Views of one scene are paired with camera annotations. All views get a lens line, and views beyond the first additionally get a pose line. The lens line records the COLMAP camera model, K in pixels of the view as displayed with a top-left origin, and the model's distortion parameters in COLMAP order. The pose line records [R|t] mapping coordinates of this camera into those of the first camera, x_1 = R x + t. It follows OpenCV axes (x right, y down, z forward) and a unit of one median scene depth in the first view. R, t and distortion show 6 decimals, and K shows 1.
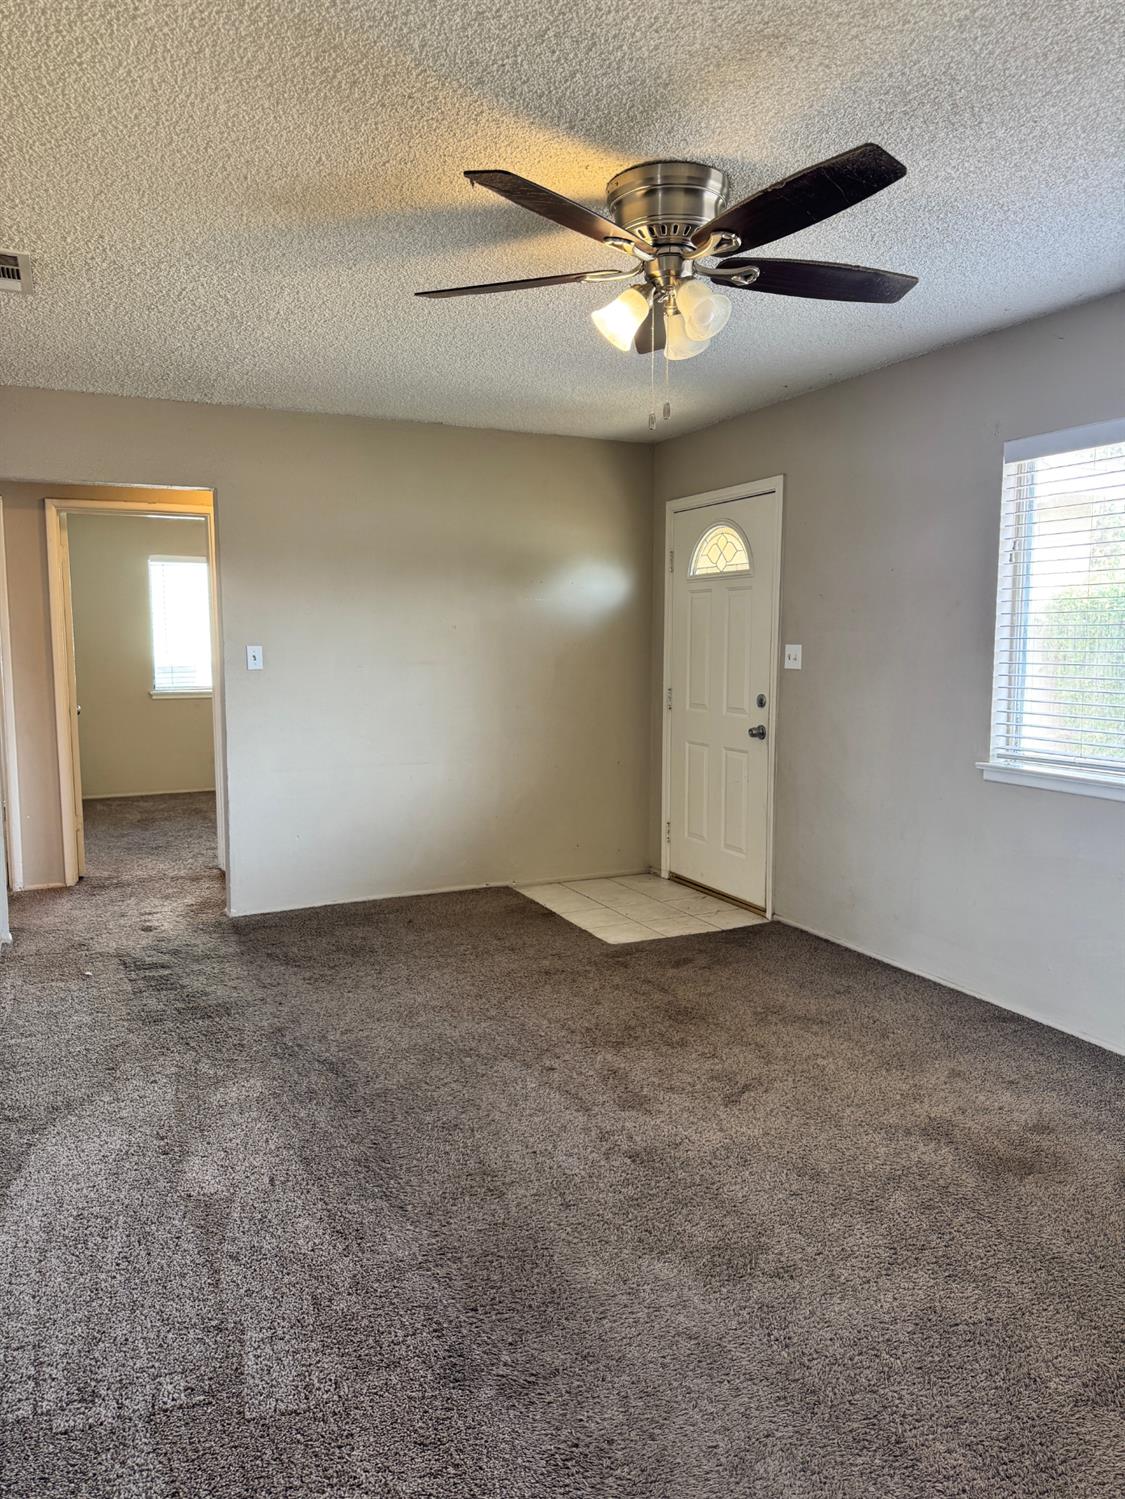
lens RADIAL K [[1057.6, 0, 555.5], [0, 1057.6, 734.9], [0, 0, 1]] dist [0.077011, -0.105104]
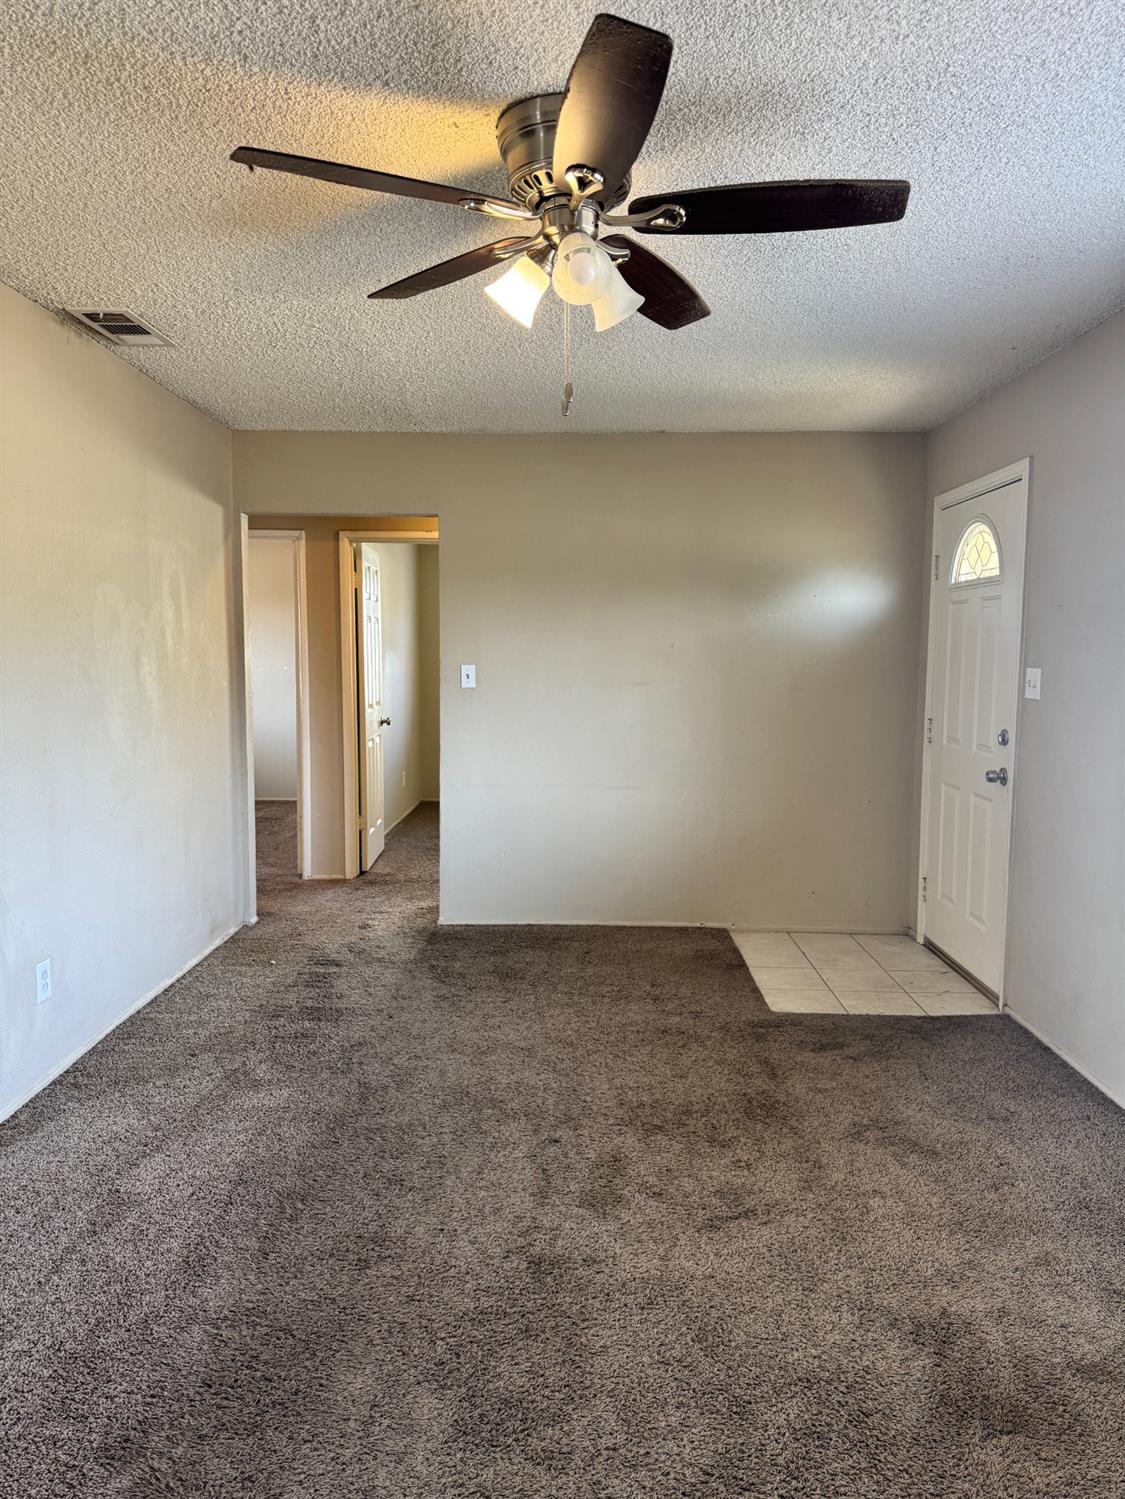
lens RADIAL K [[1057.6, 0, 543.9], [0, 1057.6, 733.6], [0, 0, 1]] dist [0.077011, -0.105104]
pose [[0.897789, 0.039877, -0.438617, 0.266603], [-0.047854, 0.998829, -0.007143, -0.014270], [0.437819, 0.027402, 0.898646, 0.133784]]
